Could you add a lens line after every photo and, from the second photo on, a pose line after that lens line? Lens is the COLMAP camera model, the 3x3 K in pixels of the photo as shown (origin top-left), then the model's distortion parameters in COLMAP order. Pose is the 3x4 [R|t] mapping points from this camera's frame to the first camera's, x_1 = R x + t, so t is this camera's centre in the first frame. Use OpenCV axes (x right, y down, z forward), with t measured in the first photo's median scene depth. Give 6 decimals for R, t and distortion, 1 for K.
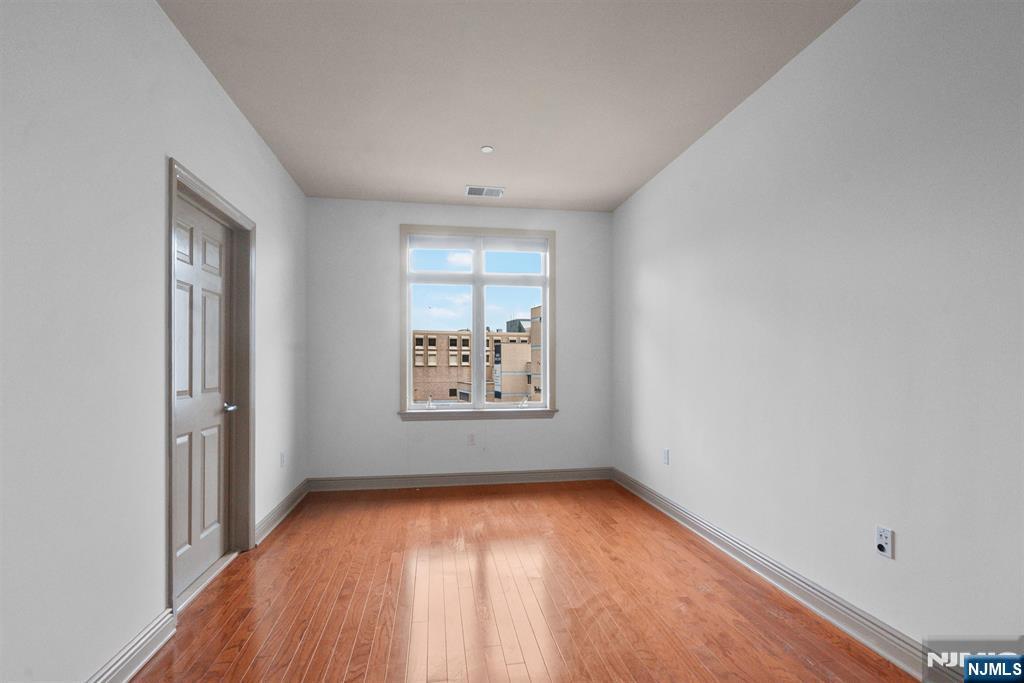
lens RADIAL K [[429.3, 0, 512.0], [0, 429.3, 341.5], [0, 0, 1]] dist [-0.002266, -0.000181]
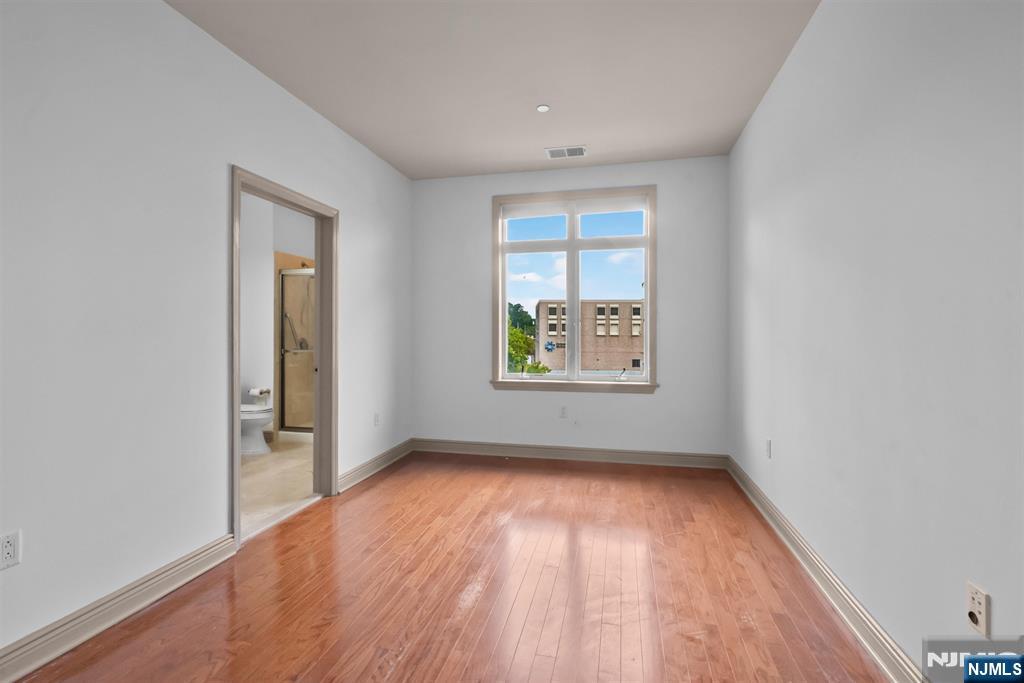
lens RADIAL K [[437.9, 0, 513.9], [0, 437.9, 311.7], [0, 0, 1]] dist [-0.000703, 0.000337]
pose [[0.934367, -0.018470, -0.355834, 0.194503], [0.019422, 0.999811, -0.000899, 0.003147], [0.355783, -0.006071, 0.934549, 0.058940]]
